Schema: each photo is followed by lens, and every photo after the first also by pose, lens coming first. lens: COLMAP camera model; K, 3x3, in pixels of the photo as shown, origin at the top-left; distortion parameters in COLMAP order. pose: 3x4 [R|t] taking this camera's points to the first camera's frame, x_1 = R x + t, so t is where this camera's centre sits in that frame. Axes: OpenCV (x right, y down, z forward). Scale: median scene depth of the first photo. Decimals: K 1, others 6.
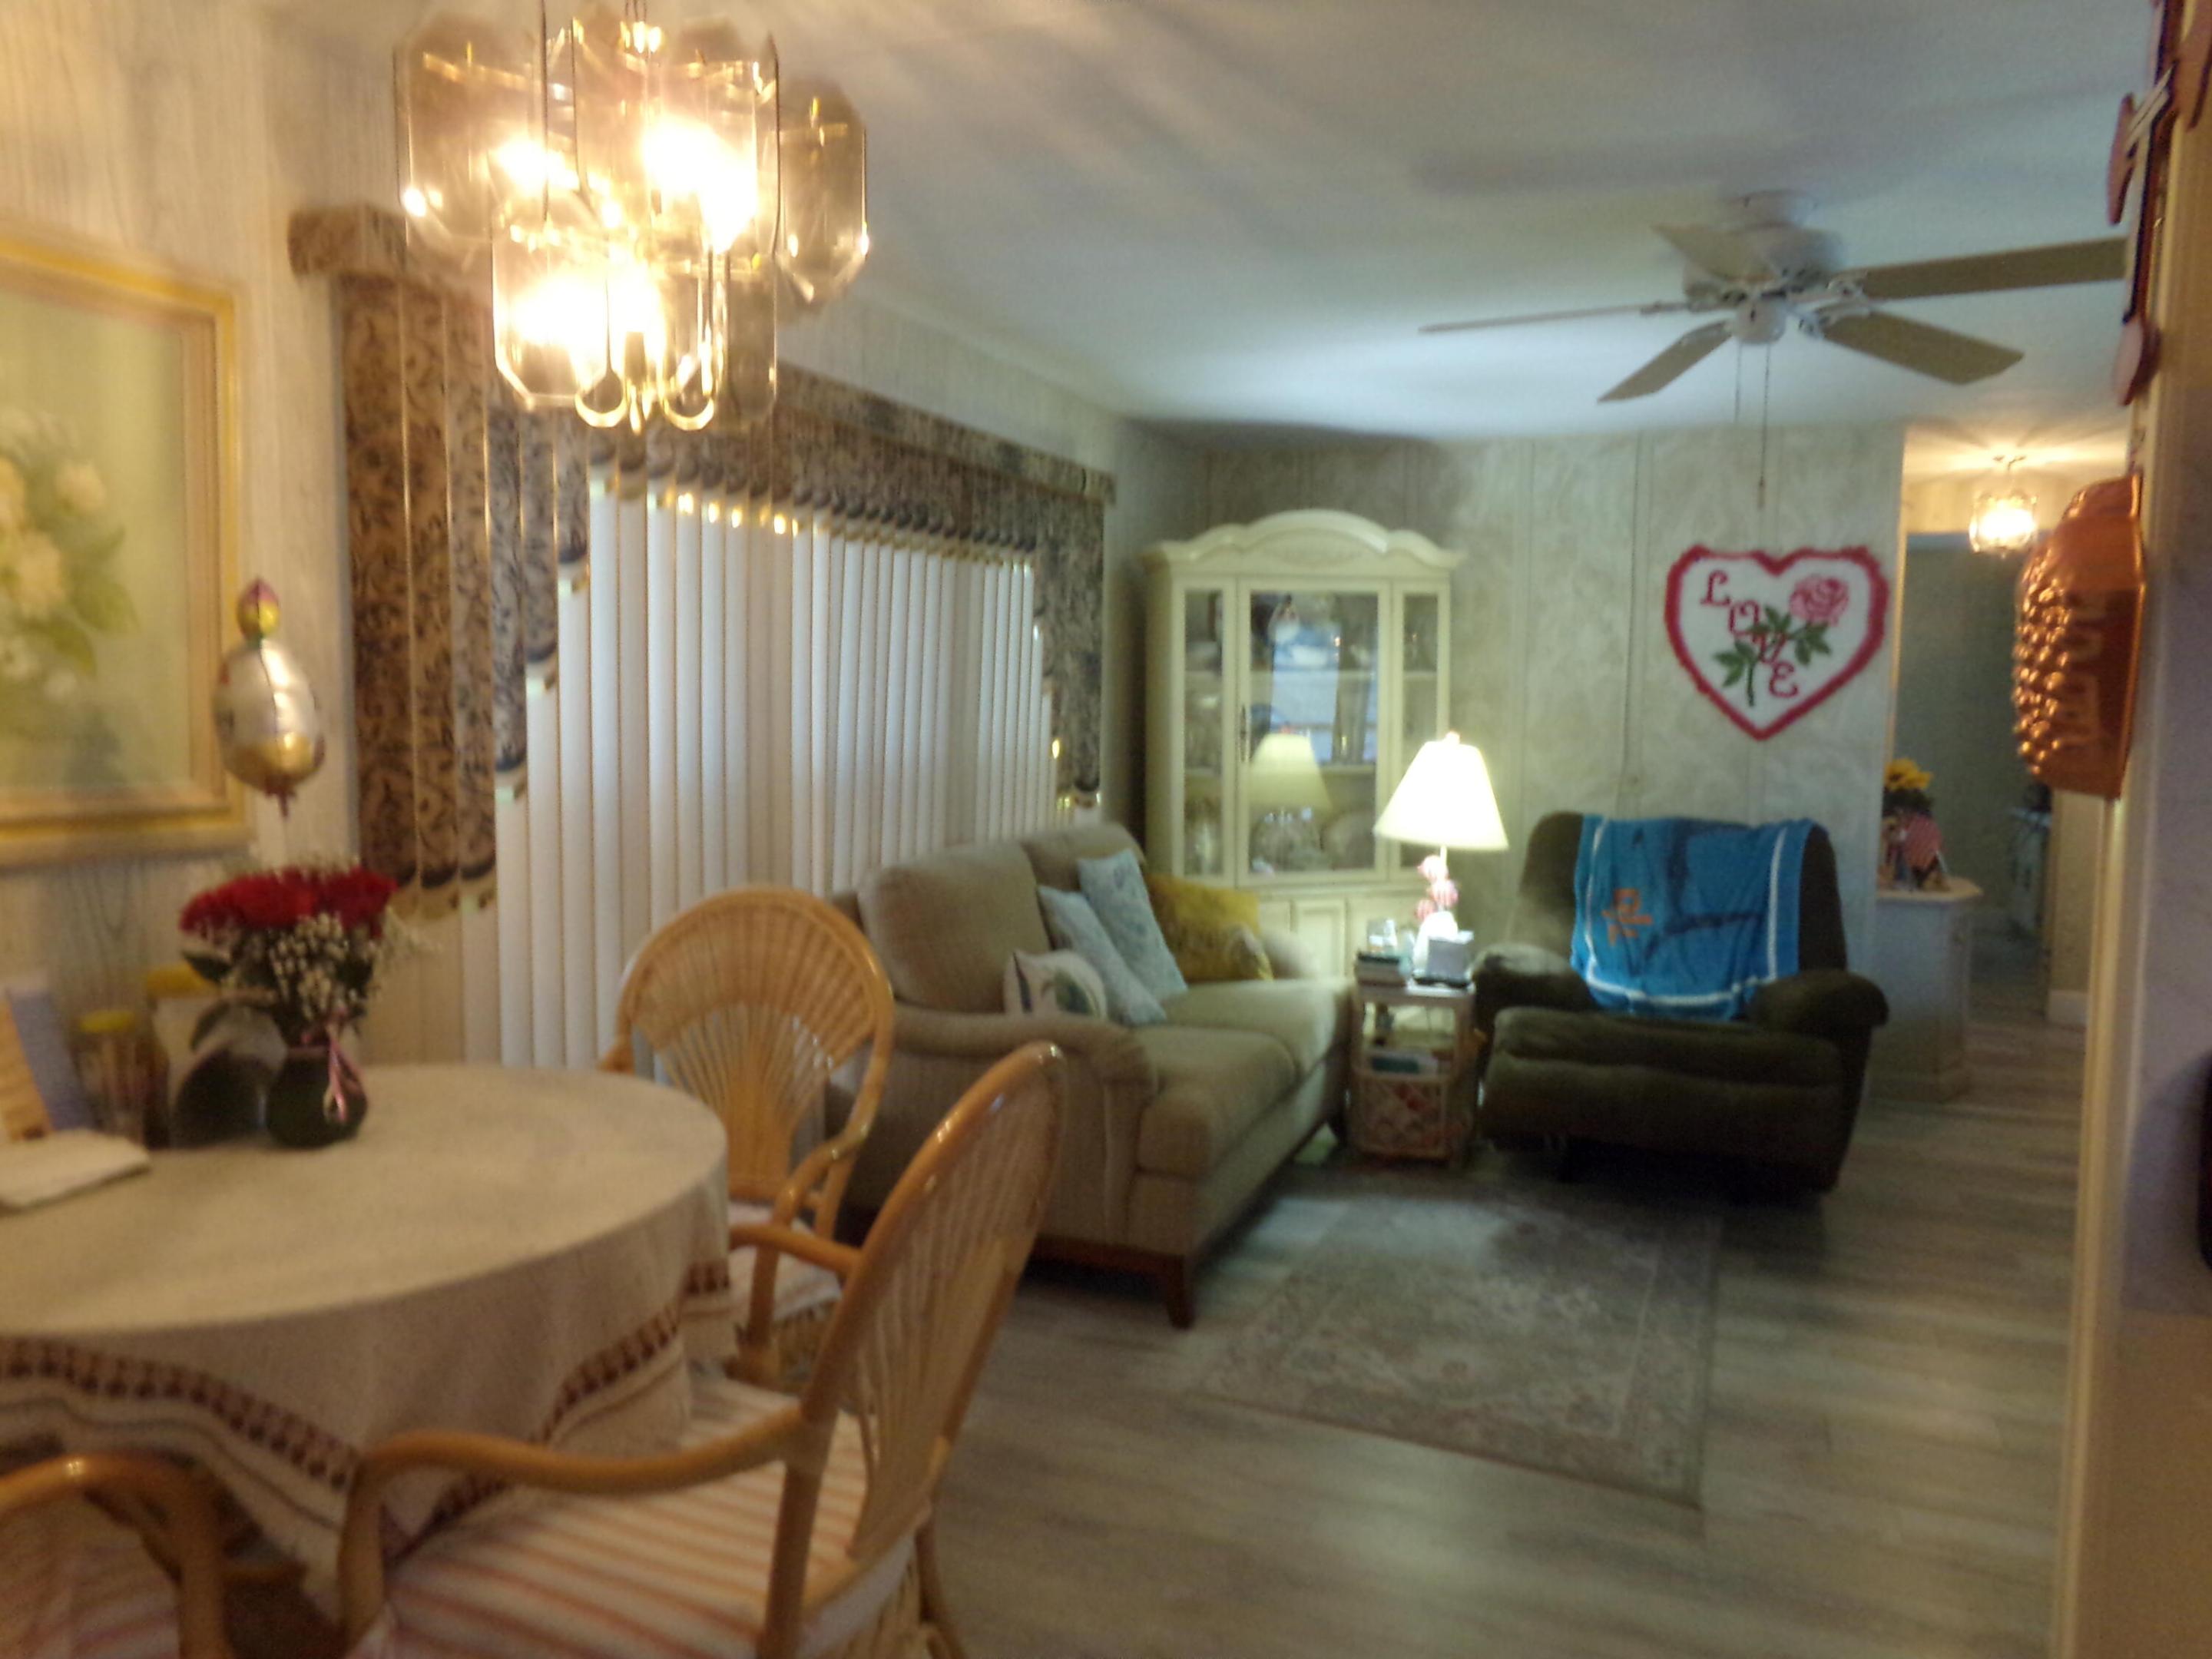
lens RADIAL K [[1533.7, 0, 1092.4], [0, 1533.7, 834.8], [0, 0, 1]] dist [-0.091208, 0.172645]
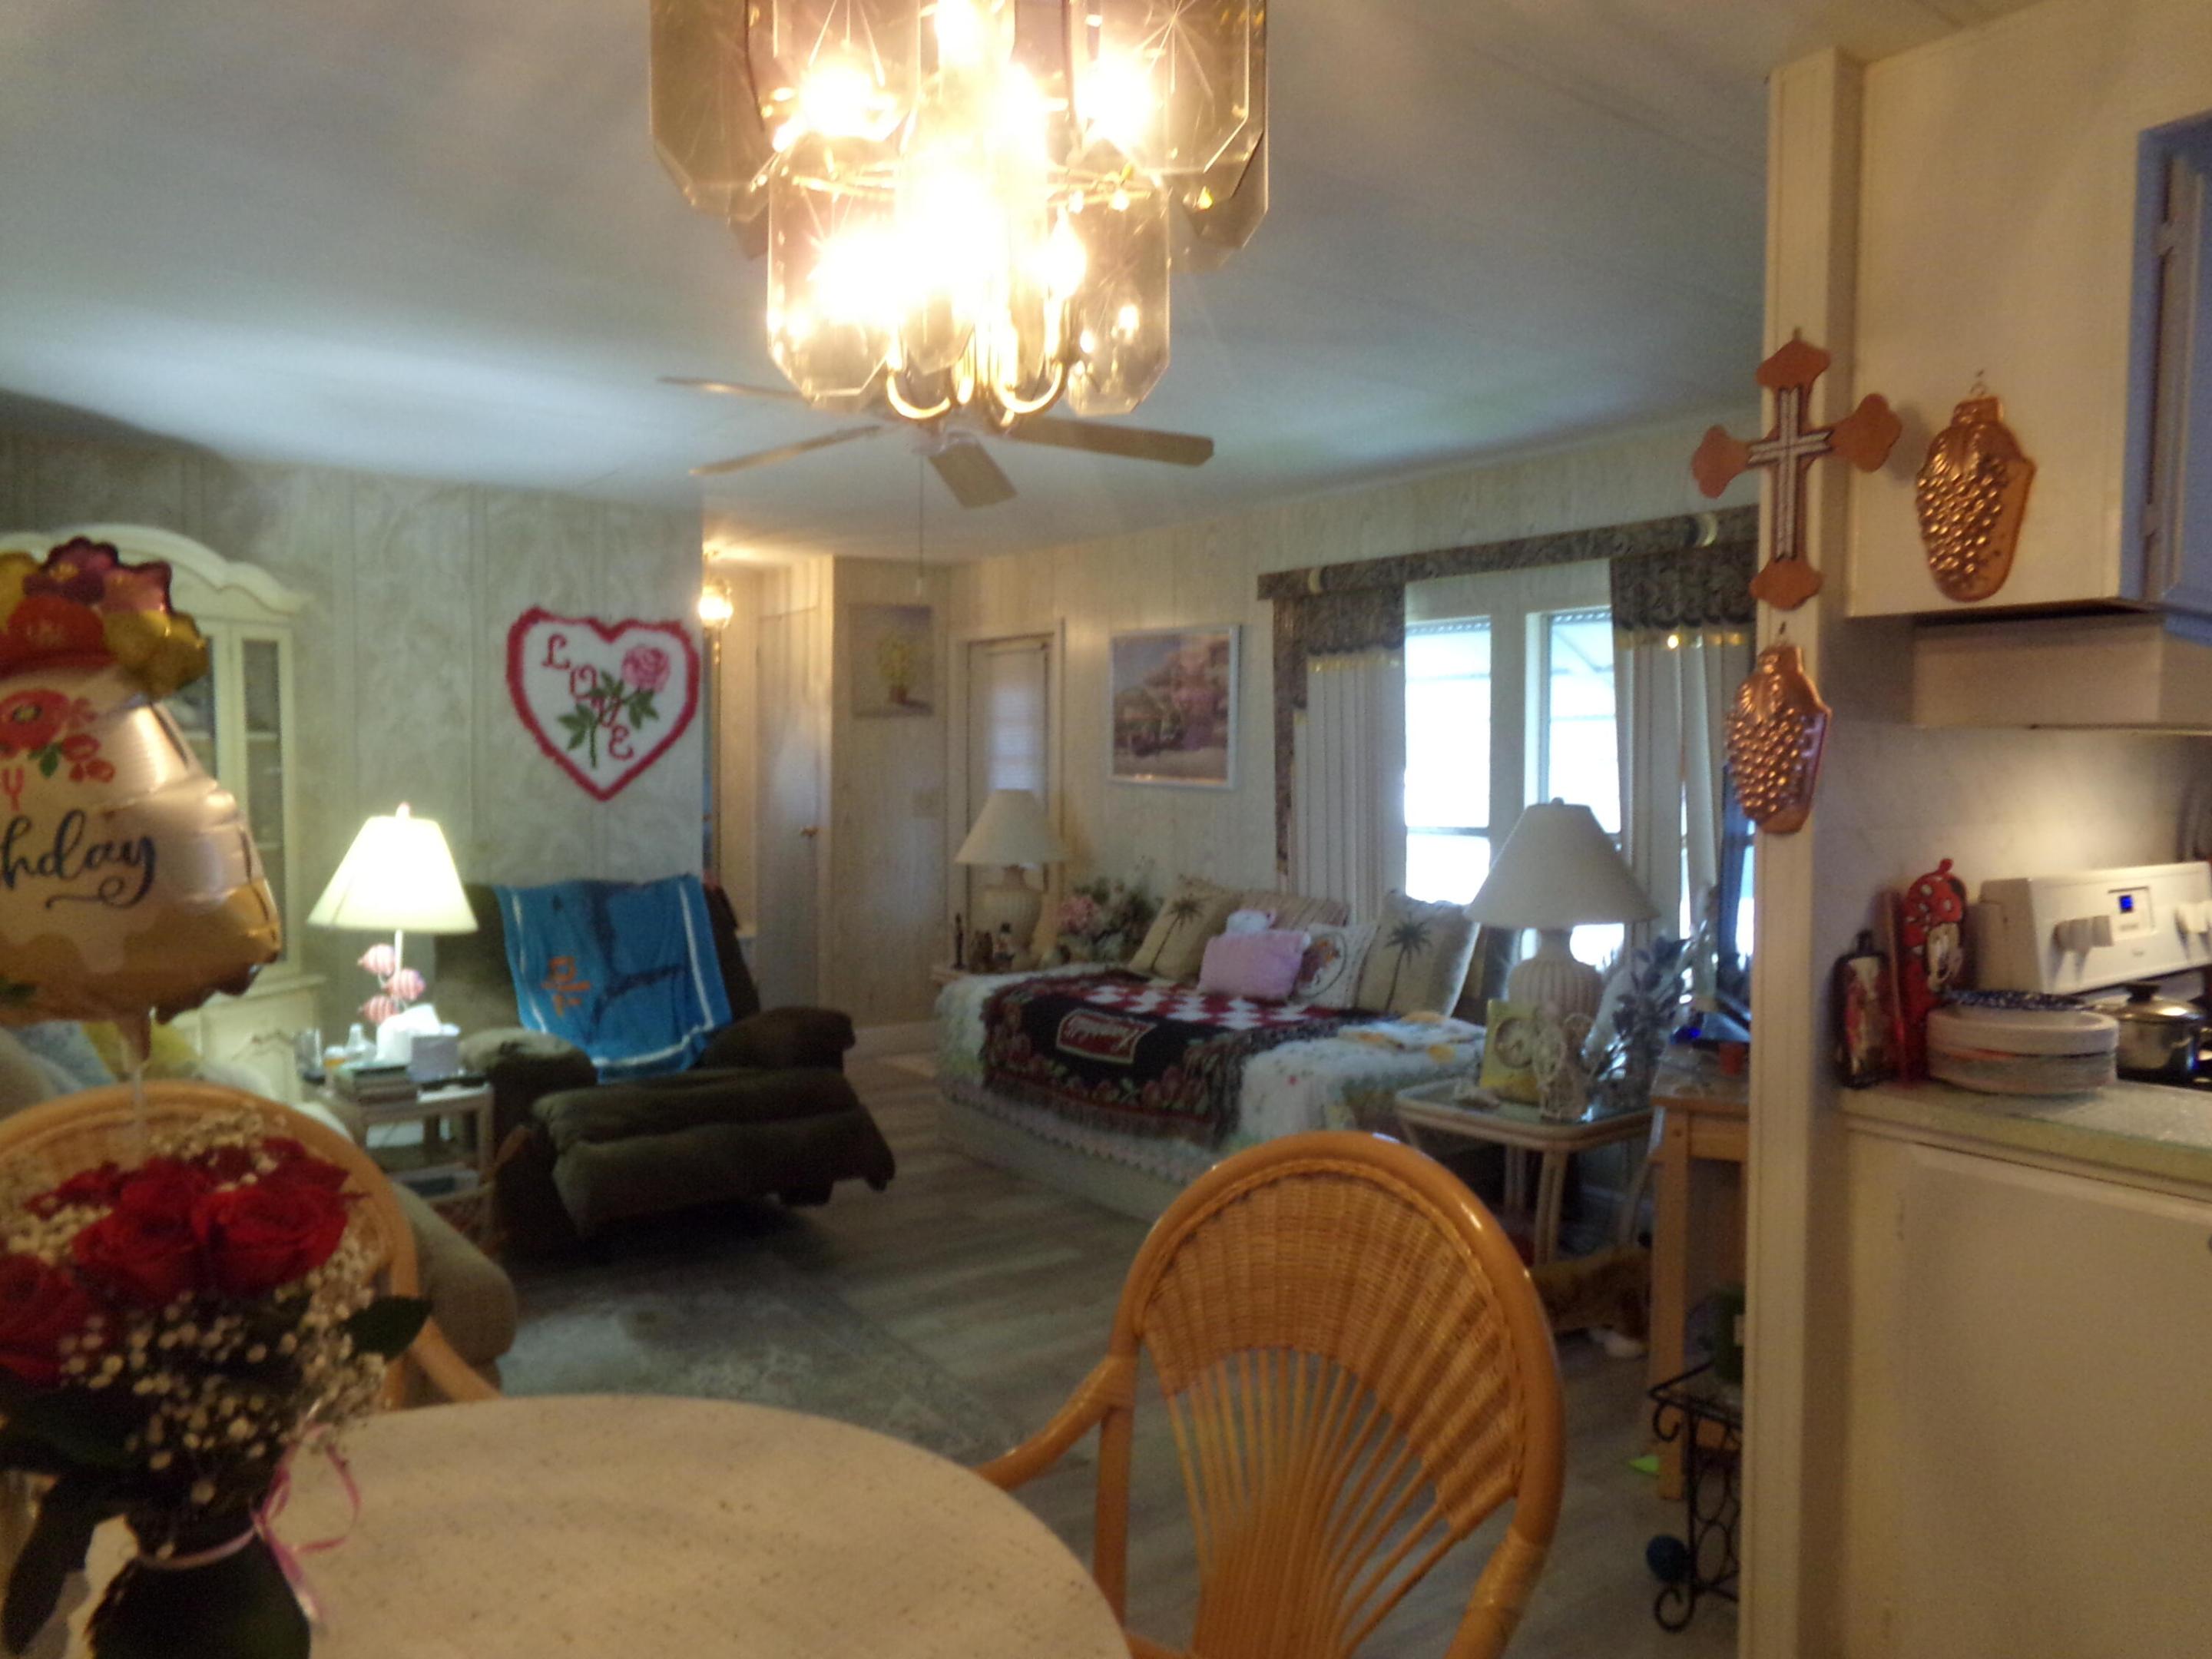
lens RADIAL K [[1547.2, 0, 1110.1], [0, 1547.2, 820.3], [0, 0, 1]] dist [0.004562, 0.000174]
pose [[0.503499, -0.039022, 0.863114, -0.297307], [0.077622, 0.996983, -0.000207, -0.022236], [-0.860502, 0.067100, 0.505008, 0.174441]]
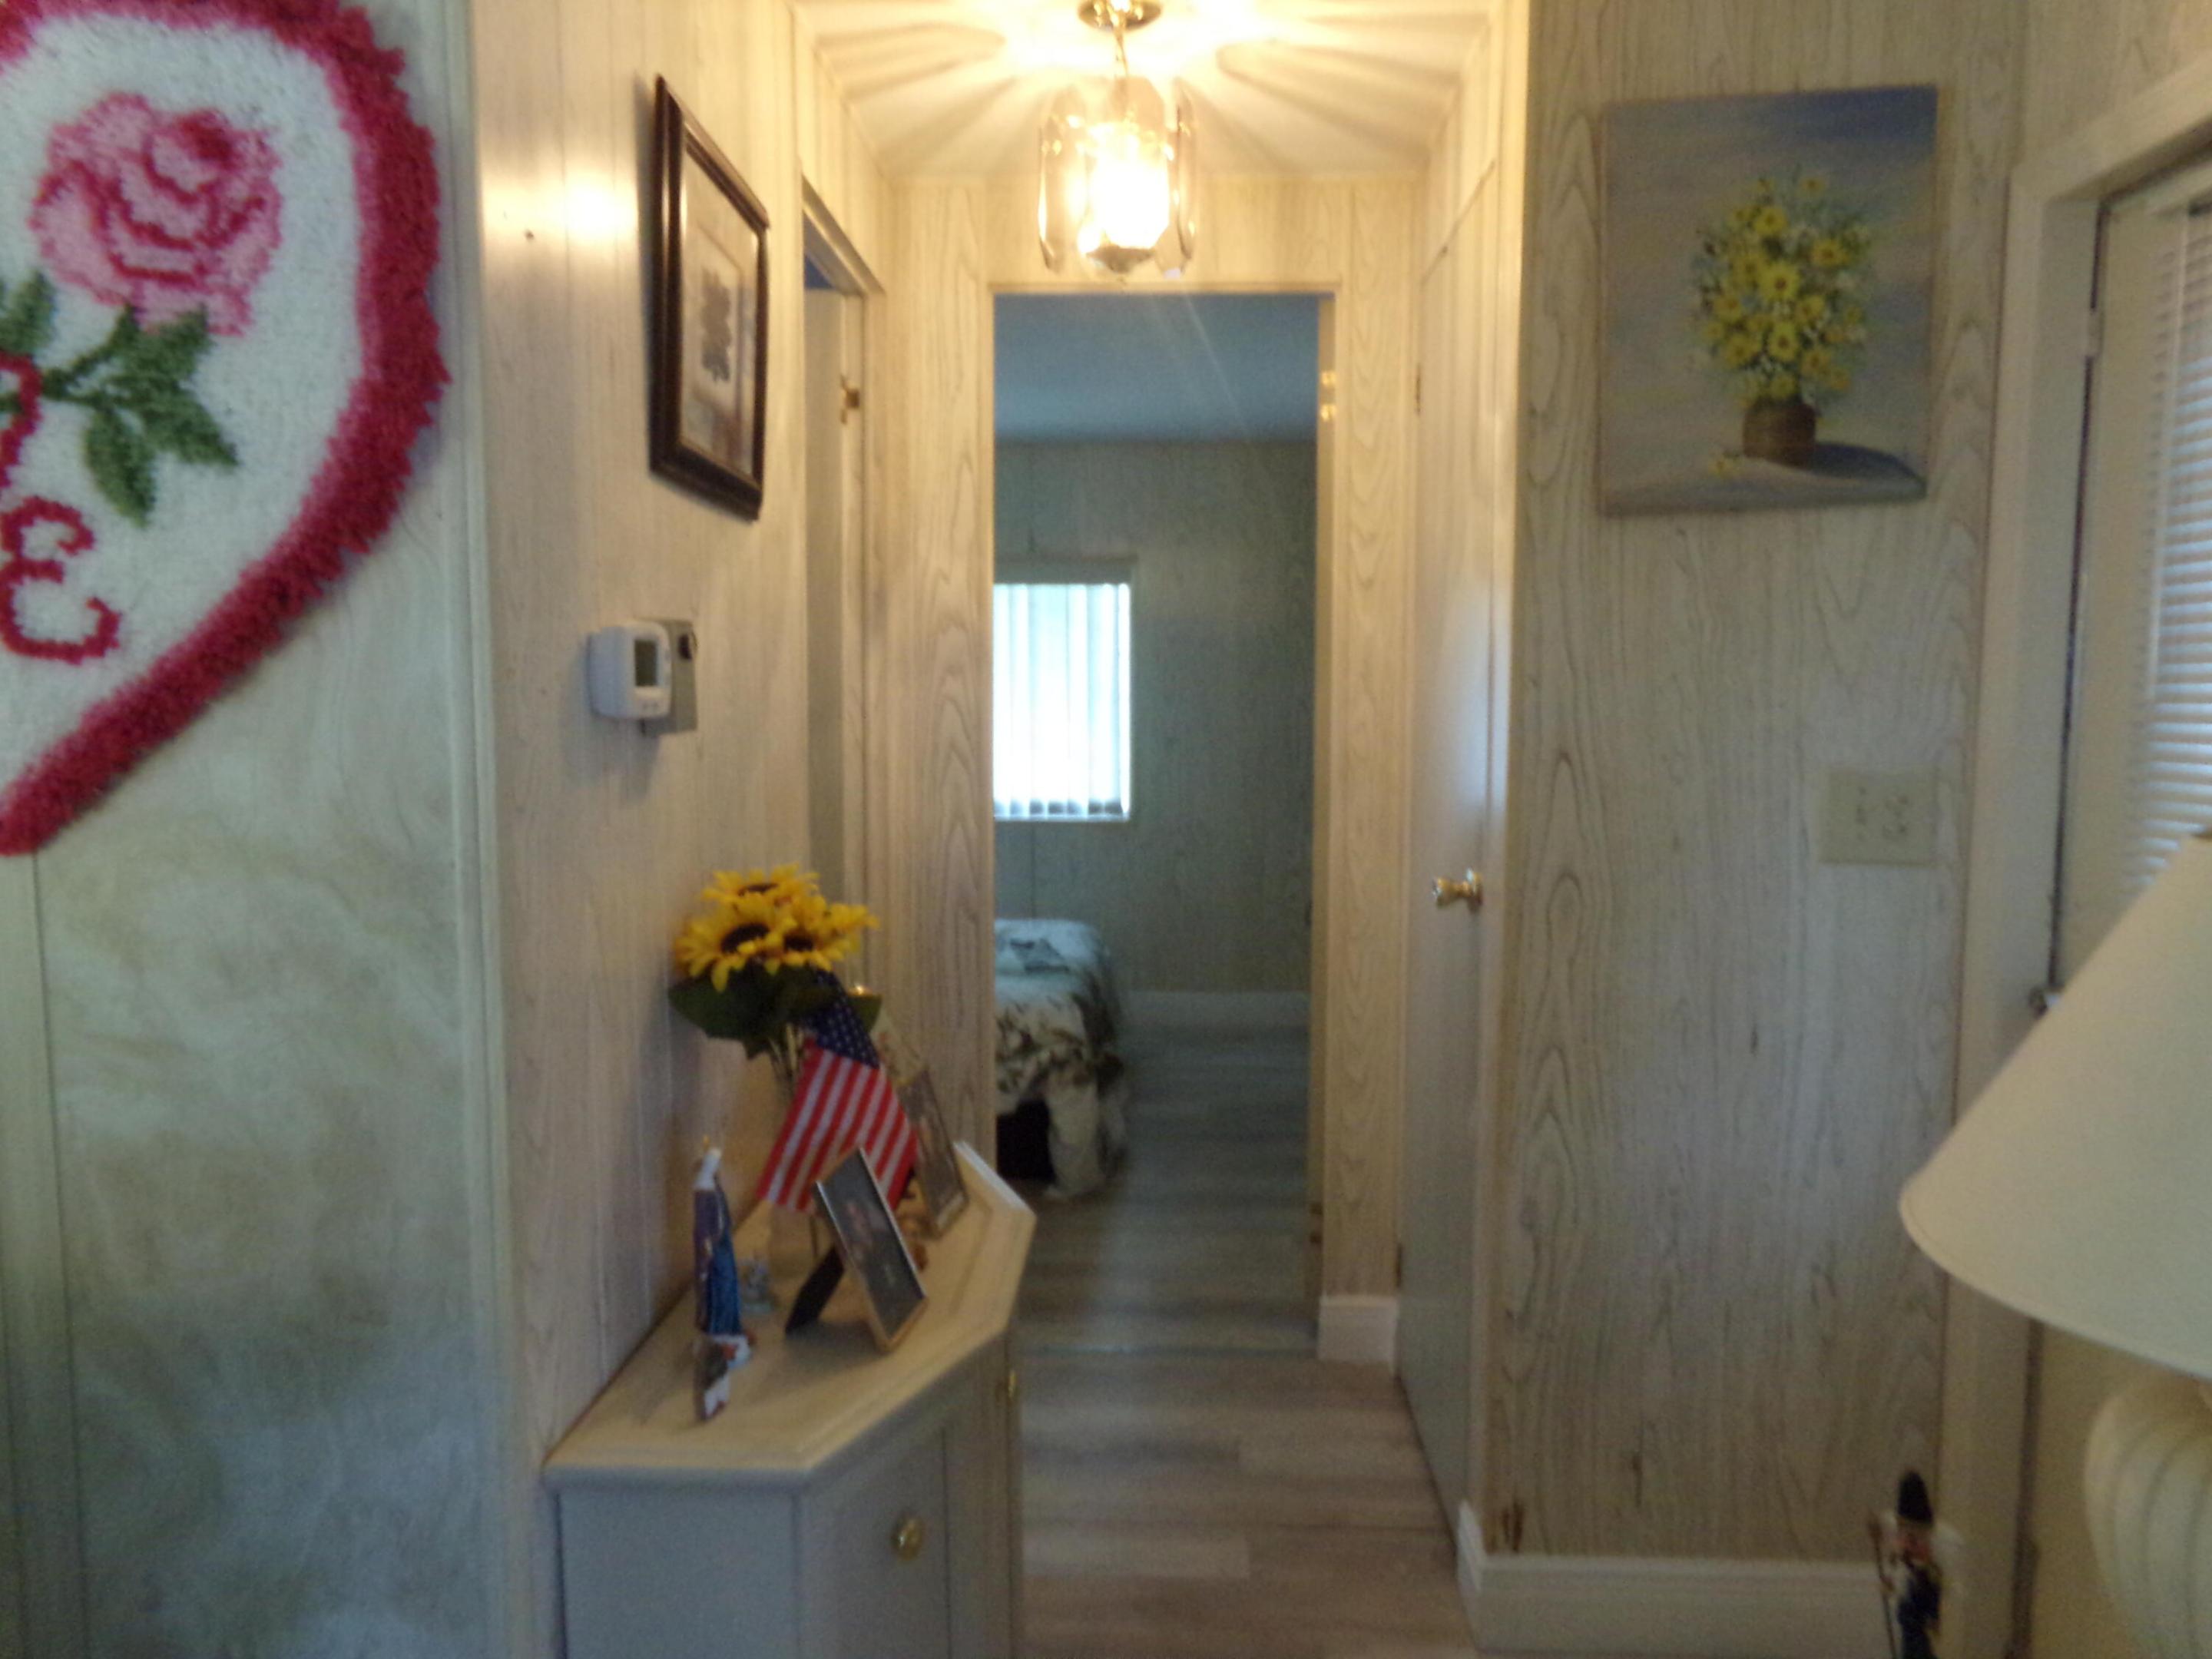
lens RADIAL K [[1409.2, 0, 1099.5], [0, 1409.2, 827.7], [0, 0, 1]] dist [-0.078304, 0.059838]
pose [[0.945737, -0.045428, 0.321742, 0.534534], [0.040261, 0.998931, 0.022697, -0.064919], [-0.322429, -0.008512, 0.946555, 0.760689]]
